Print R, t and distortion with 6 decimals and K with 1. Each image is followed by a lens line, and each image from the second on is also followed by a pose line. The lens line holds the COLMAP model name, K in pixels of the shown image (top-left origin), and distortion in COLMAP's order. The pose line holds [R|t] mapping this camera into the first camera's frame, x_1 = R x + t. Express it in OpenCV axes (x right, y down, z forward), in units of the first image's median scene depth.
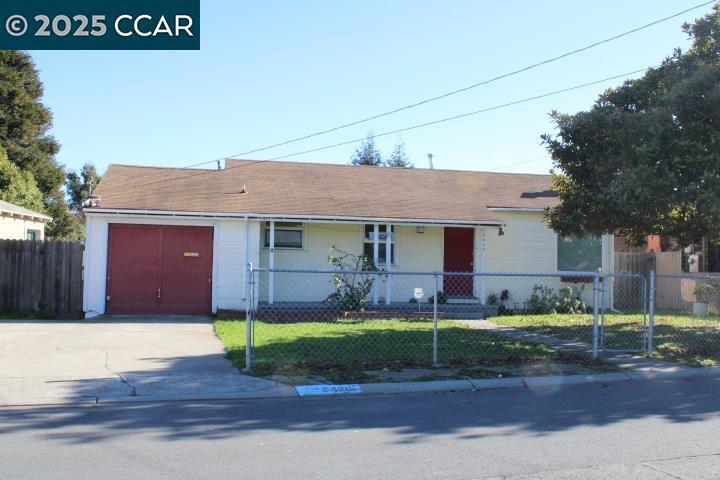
lens RADIAL K [[694.5, 0, 360.0], [0, 694.5, 240.0], [0, 0, 1]] dist [-0.101513, -0.002233]
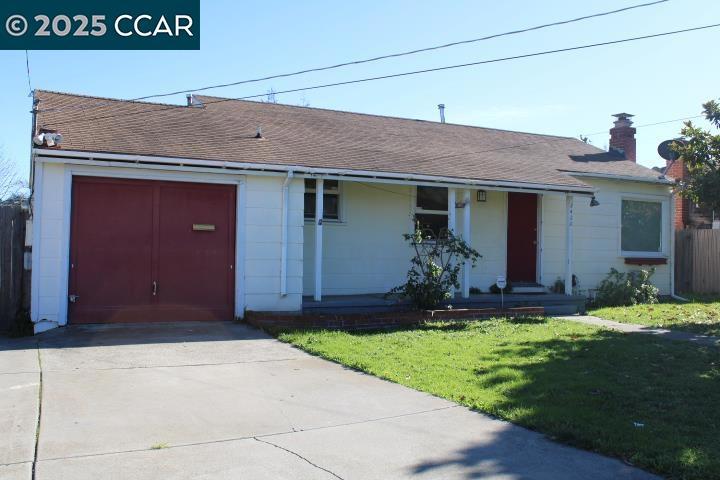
lens RADIAL K [[694.5, 0, 360.0], [0, 694.5, 240.0], [0, 0, 1]] dist [-0.101513, -0.002233]
pose [[0.967050, 0.003334, 0.254566, -0.262999], [-0.012735, 0.999296, 0.035288, 0.007953], [-0.254269, -0.037367, 0.966411, 0.335106]]
